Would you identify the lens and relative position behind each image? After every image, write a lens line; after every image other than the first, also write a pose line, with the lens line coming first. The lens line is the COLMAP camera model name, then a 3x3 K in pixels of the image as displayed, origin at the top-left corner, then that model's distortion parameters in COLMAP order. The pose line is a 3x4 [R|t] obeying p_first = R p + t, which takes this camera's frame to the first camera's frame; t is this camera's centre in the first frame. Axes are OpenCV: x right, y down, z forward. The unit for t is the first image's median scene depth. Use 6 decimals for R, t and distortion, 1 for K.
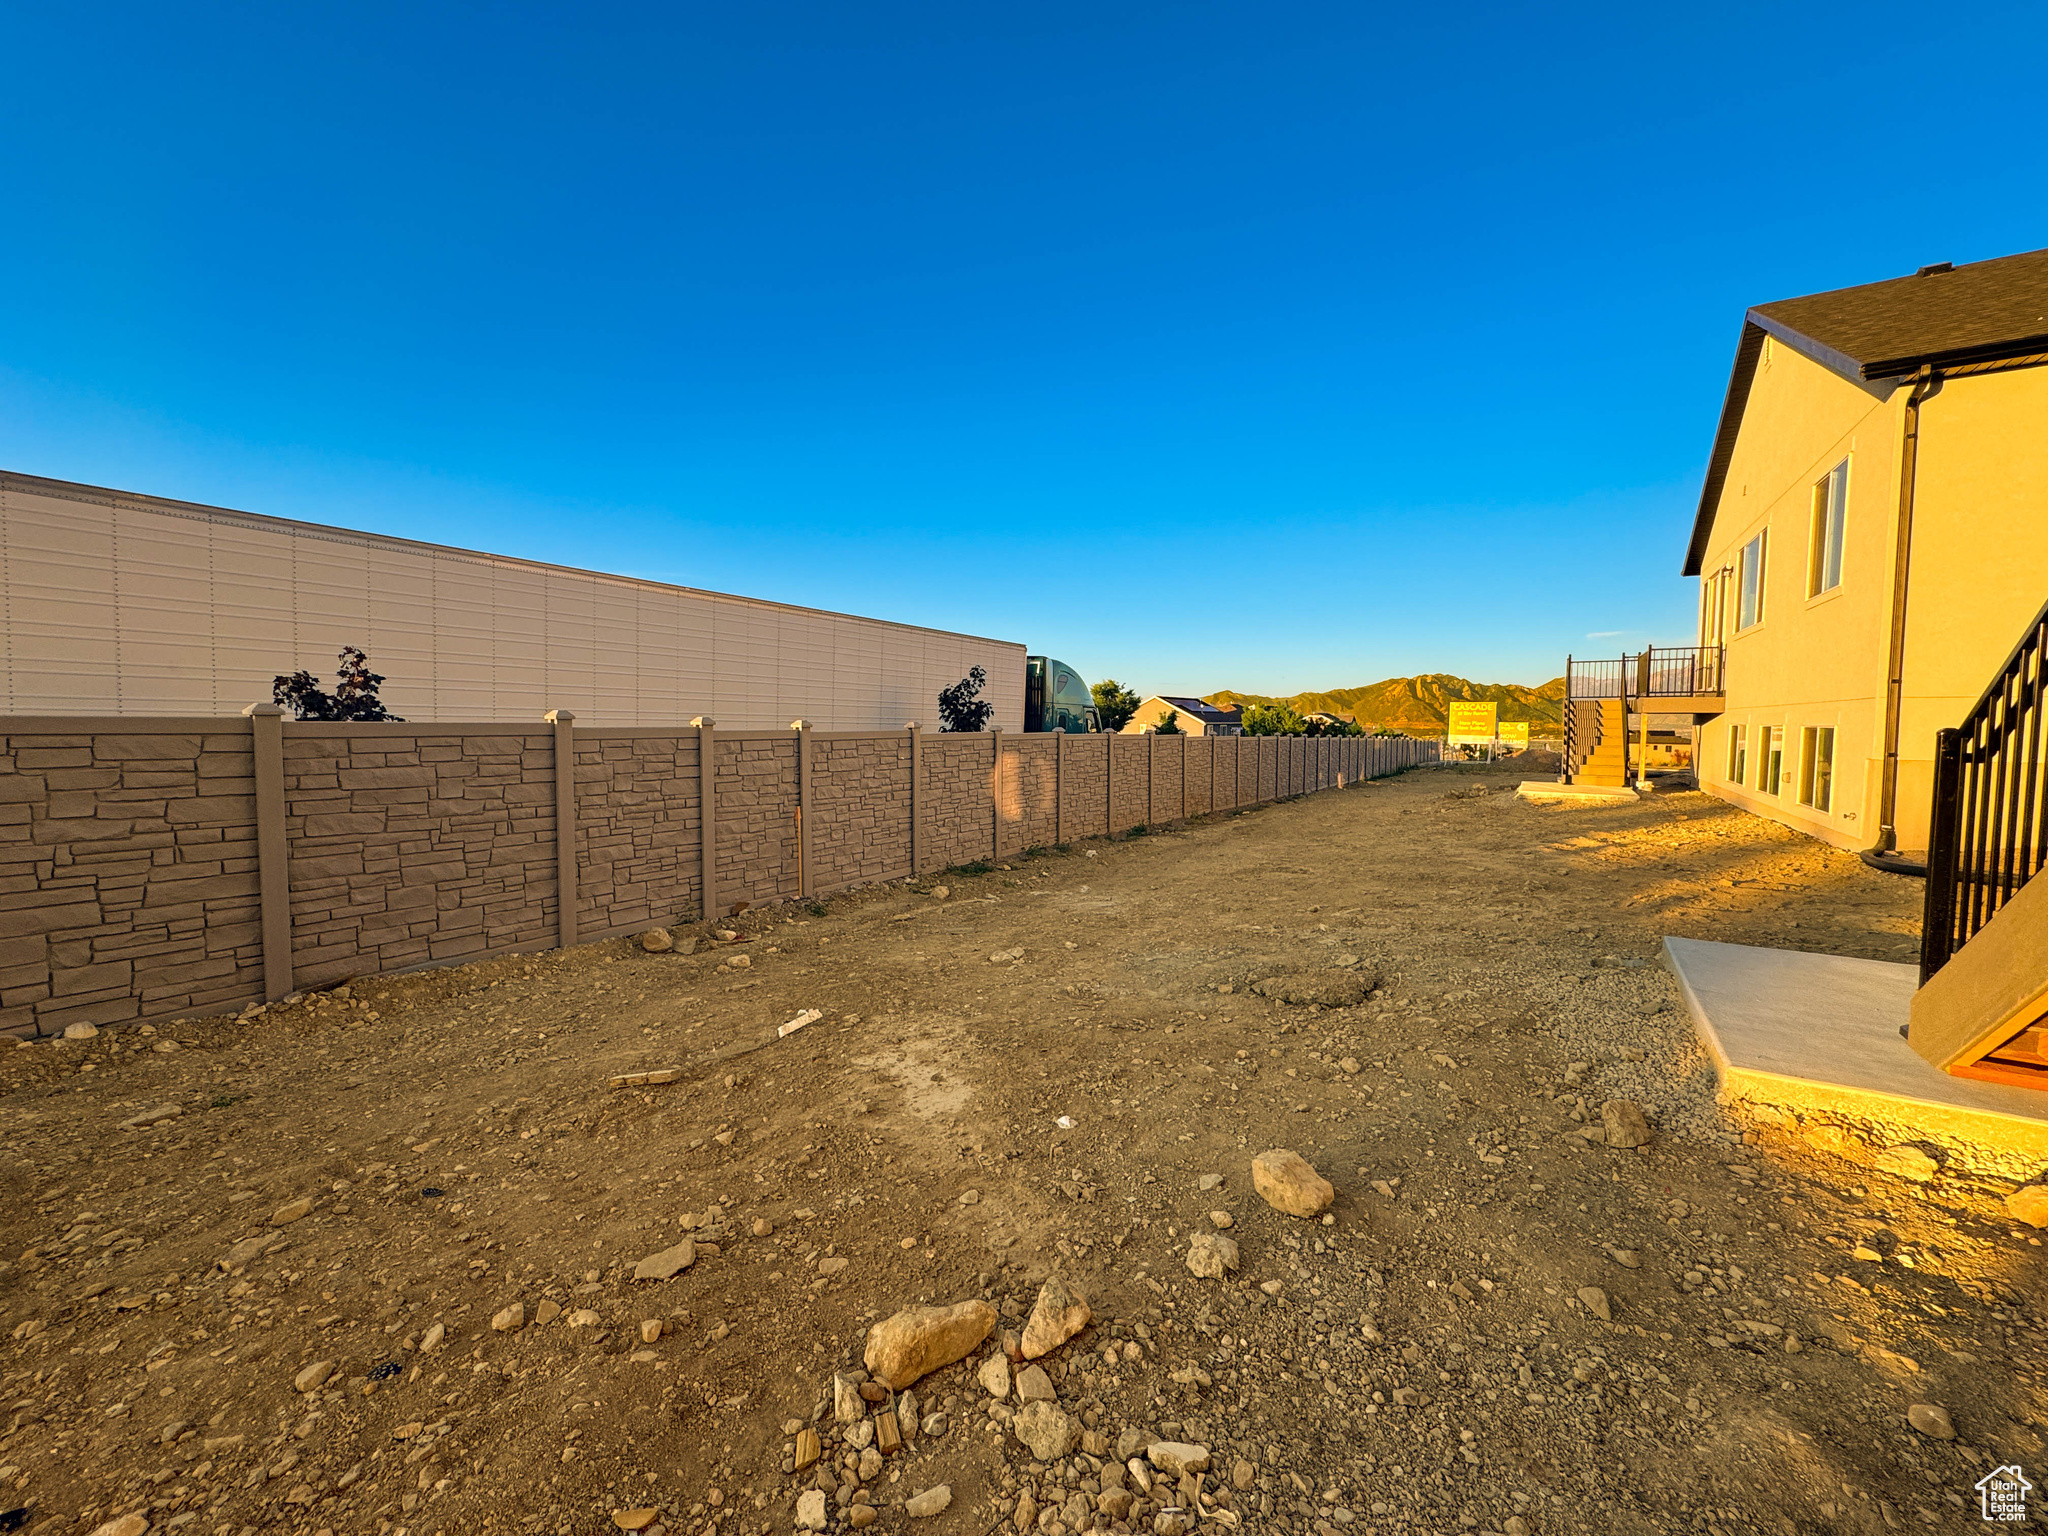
lens RADIAL K [[819.6, 0, 1027.7], [0, 819.6, 761.0], [0, 0, 1]] dist [-0.000941, -0.000071]
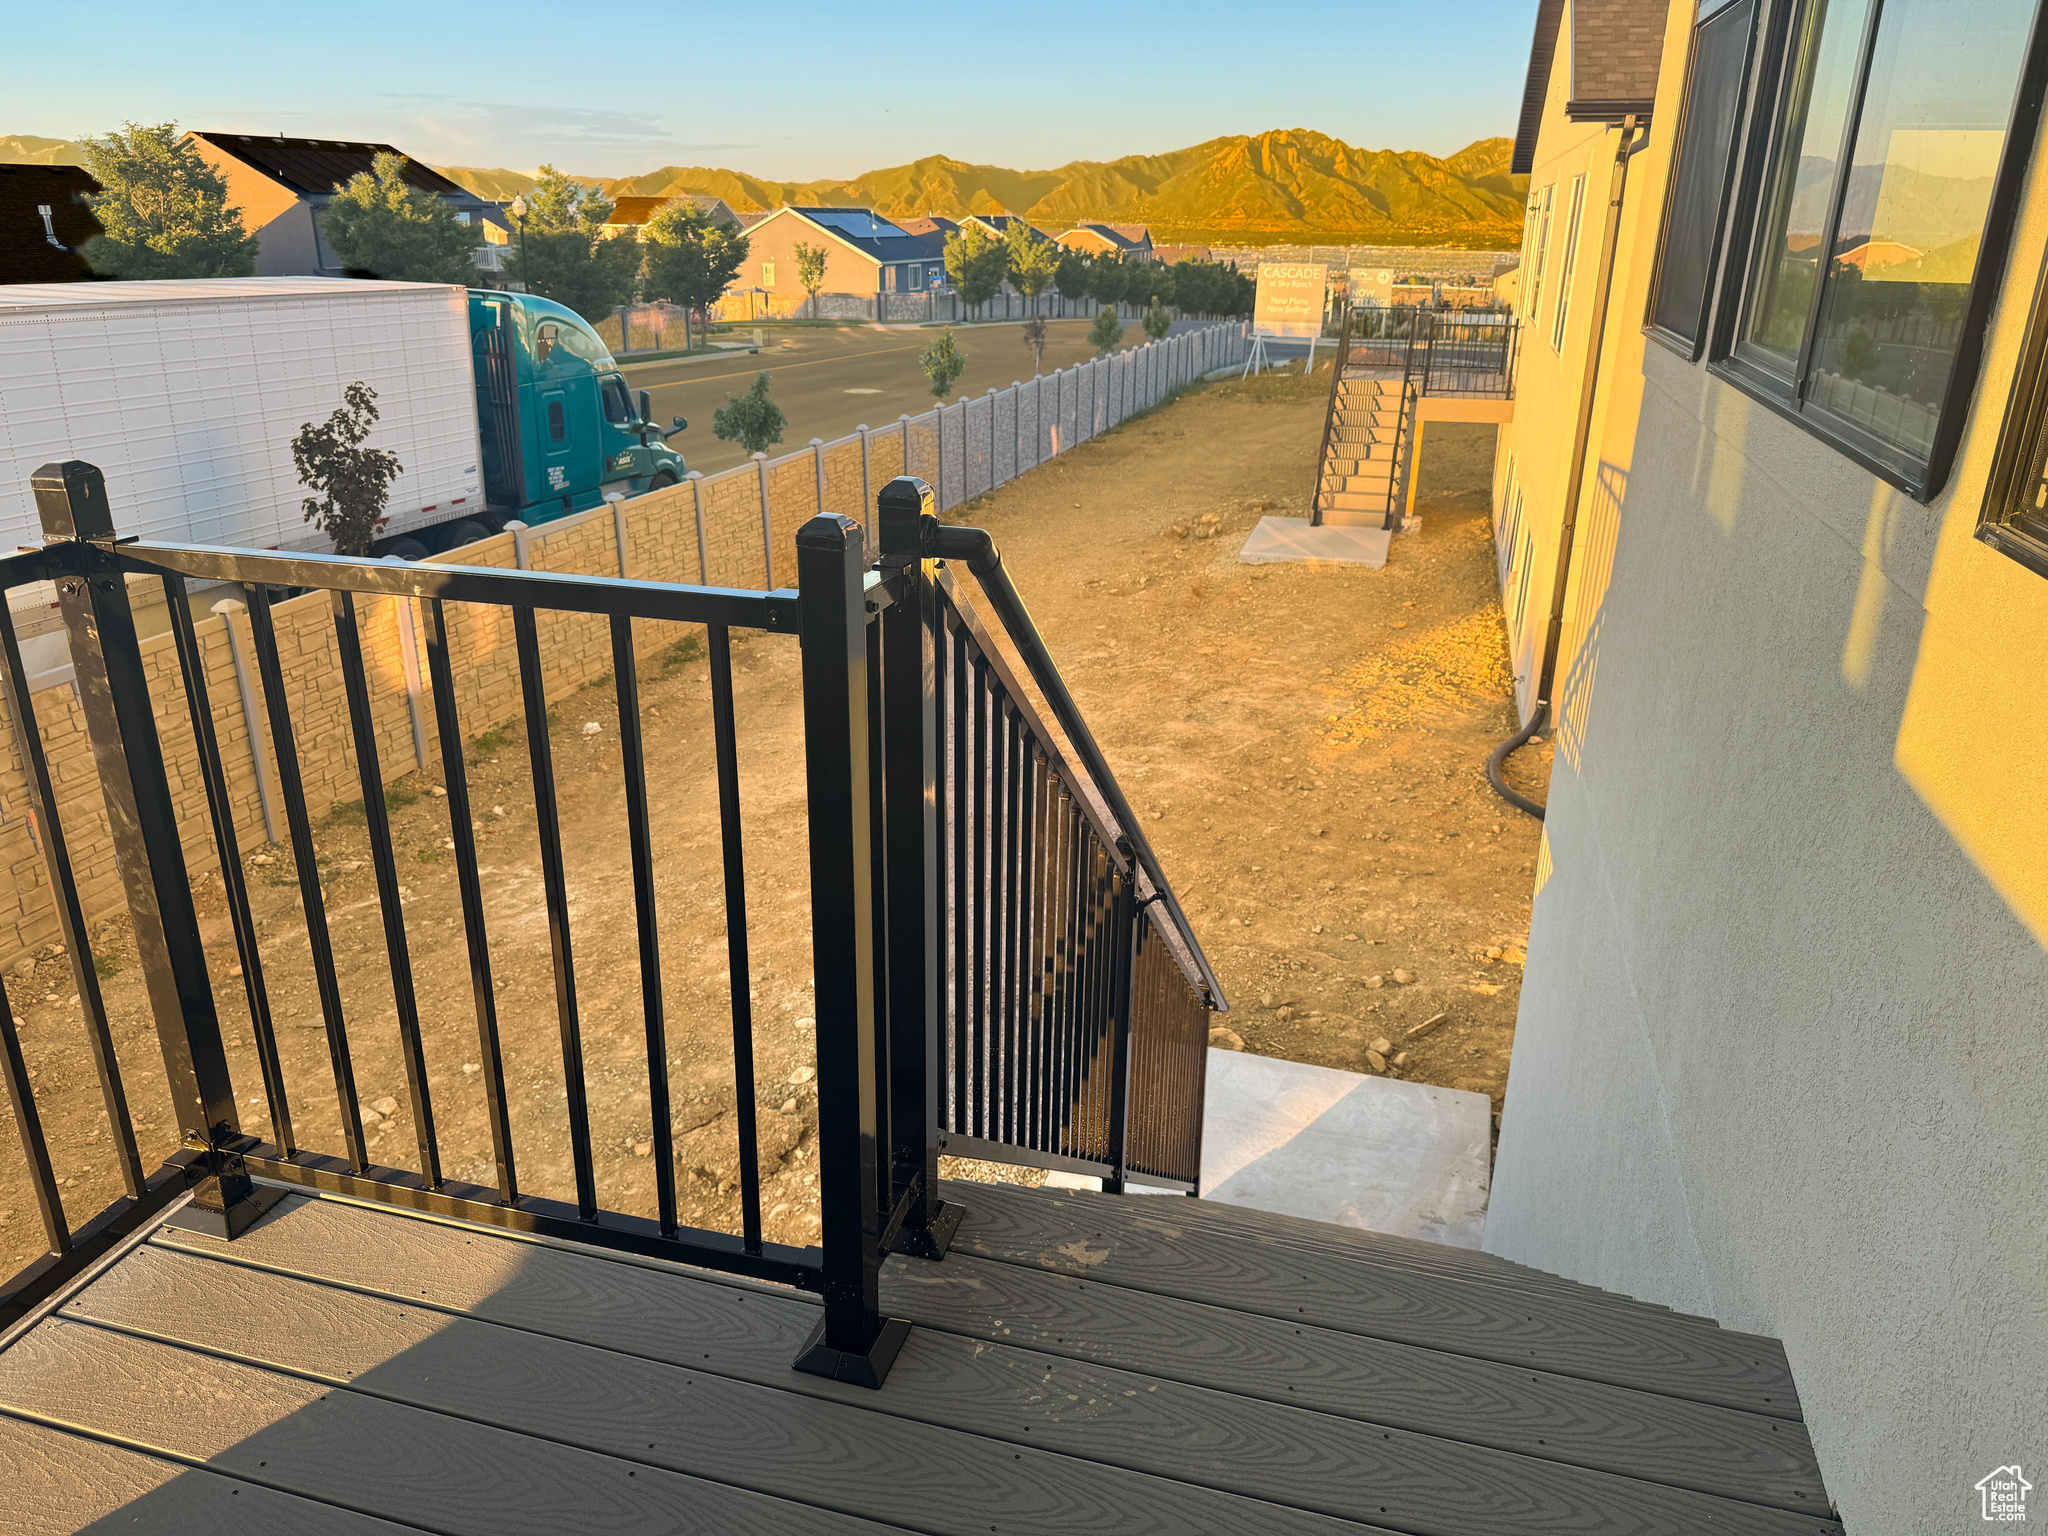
lens RADIAL K [[1449.8, 0, 1023.9], [0, 1449.8, 765.6], [0, 0, 1]] dist [0.029071, -0.000469]
pose [[0.957410, -0.099013, 0.271225, 0.076279], [0.011324, 0.951518, 0.307386, -0.168817], [-0.288511, -0.291223, 0.912113, -0.111054]]
